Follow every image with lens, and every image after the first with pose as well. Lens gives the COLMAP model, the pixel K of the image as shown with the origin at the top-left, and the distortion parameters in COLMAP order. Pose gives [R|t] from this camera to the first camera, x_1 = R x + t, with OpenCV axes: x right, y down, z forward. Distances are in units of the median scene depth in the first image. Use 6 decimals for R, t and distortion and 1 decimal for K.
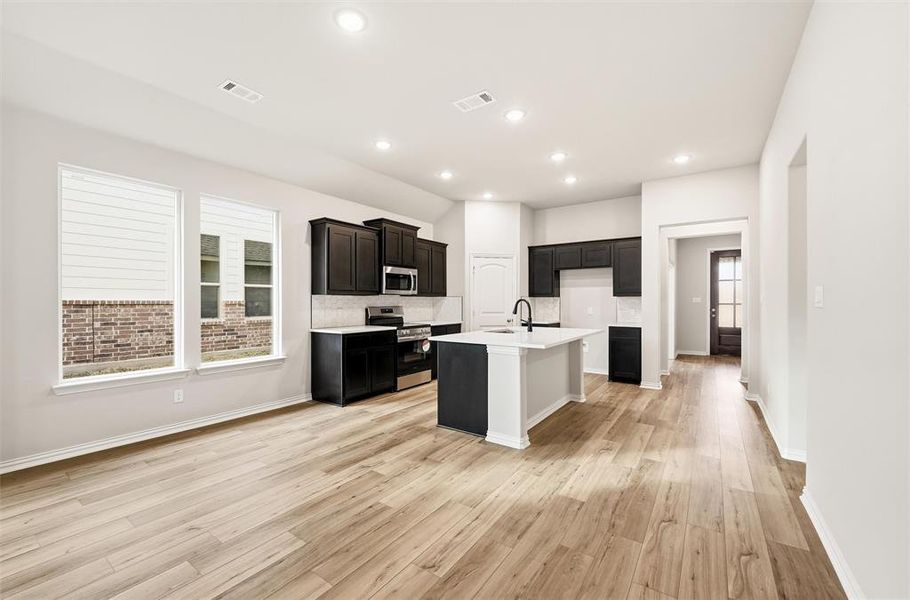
lens RADIAL K [[383.0, 0, 453.9], [0, 383.0, 302.6], [0, 0, 1]] dist [-0.002061, -0.000399]
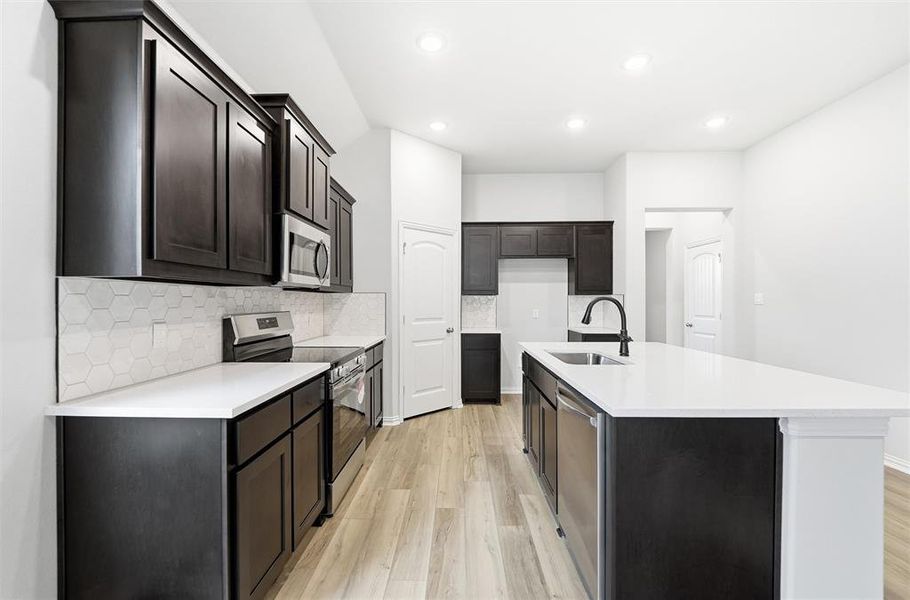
lens RADIAL K [[383.0, 0, 457.4], [0, 383.0, 300.3], [0, 0, 1]] dist [-0.002061, -0.000399]
pose [[0.829148, 0.003033, 0.559021, -0.232141], [-0.002185, 0.999995, -0.002184, -0.003249], [-0.559025, 0.000589, 0.829151, 0.498342]]
